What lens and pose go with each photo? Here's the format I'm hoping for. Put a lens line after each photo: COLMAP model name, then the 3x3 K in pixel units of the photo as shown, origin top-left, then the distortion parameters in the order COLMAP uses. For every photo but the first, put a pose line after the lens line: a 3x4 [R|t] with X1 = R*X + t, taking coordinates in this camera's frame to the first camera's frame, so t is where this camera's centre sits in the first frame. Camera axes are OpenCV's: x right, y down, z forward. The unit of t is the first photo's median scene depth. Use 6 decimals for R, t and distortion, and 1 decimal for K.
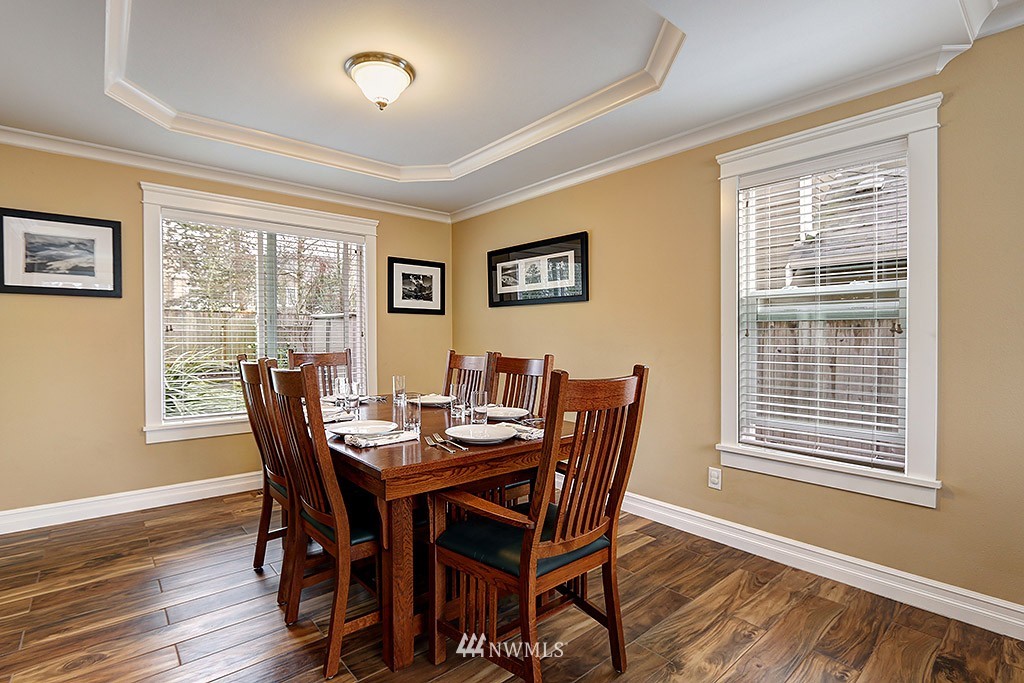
lens RADIAL K [[489.1, 0, 502.3], [0, 489.1, 338.6], [0, 0, 1]] dist [-0.008055, -0.000212]
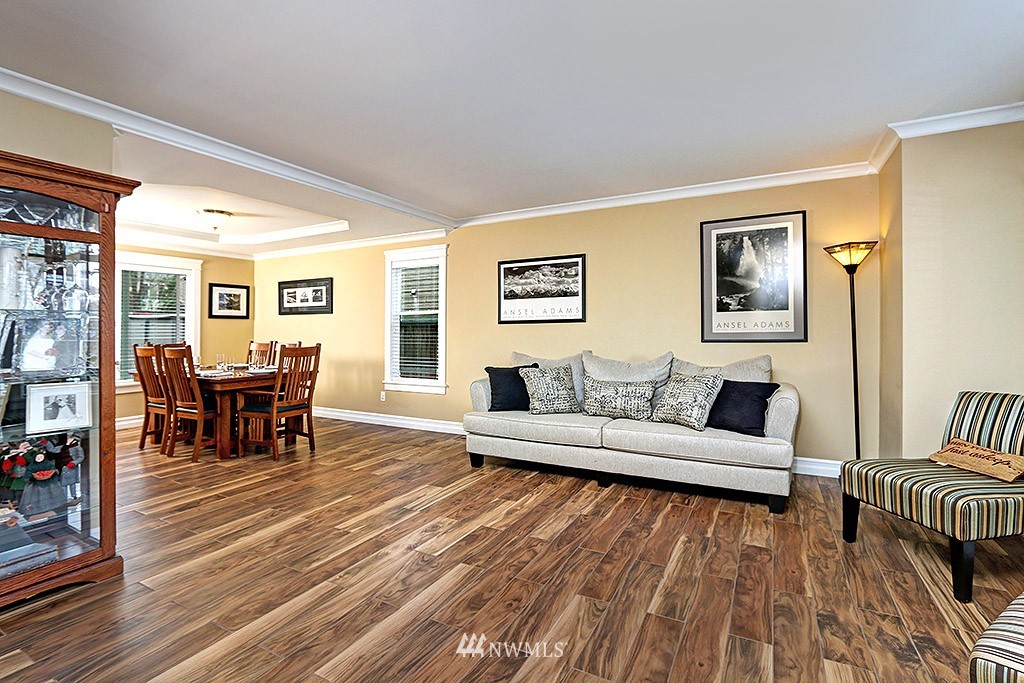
lens RADIAL K [[489.1, 0, 512.5], [0, 489.1, 316.8], [0, 0, 1]] dist [-0.008055, -0.000212]
pose [[0.934581, 0.003449, 0.355734, 0.129029], [0.008871, 0.999416, -0.032996, 0.002868], [-0.355640, 0.033994, 0.934005, -0.854938]]
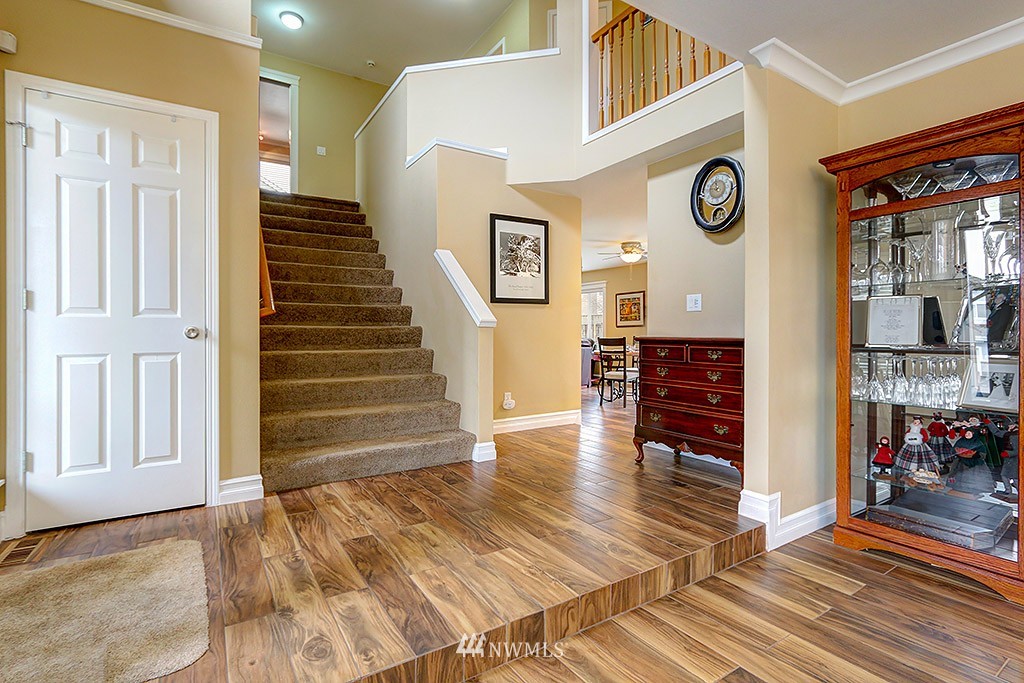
lens RADIAL K [[489.1, 0, 508.2], [0, 489.1, 328.7], [0, 0, 1]] dist [-0.008055, -0.000212]
pose [[-0.157768, 0.000207, -0.987476, 0.405900], [-0.008040, 0.999967, 0.001494, 0.027864], [0.987444, 0.008175, -0.157761, -0.565839]]
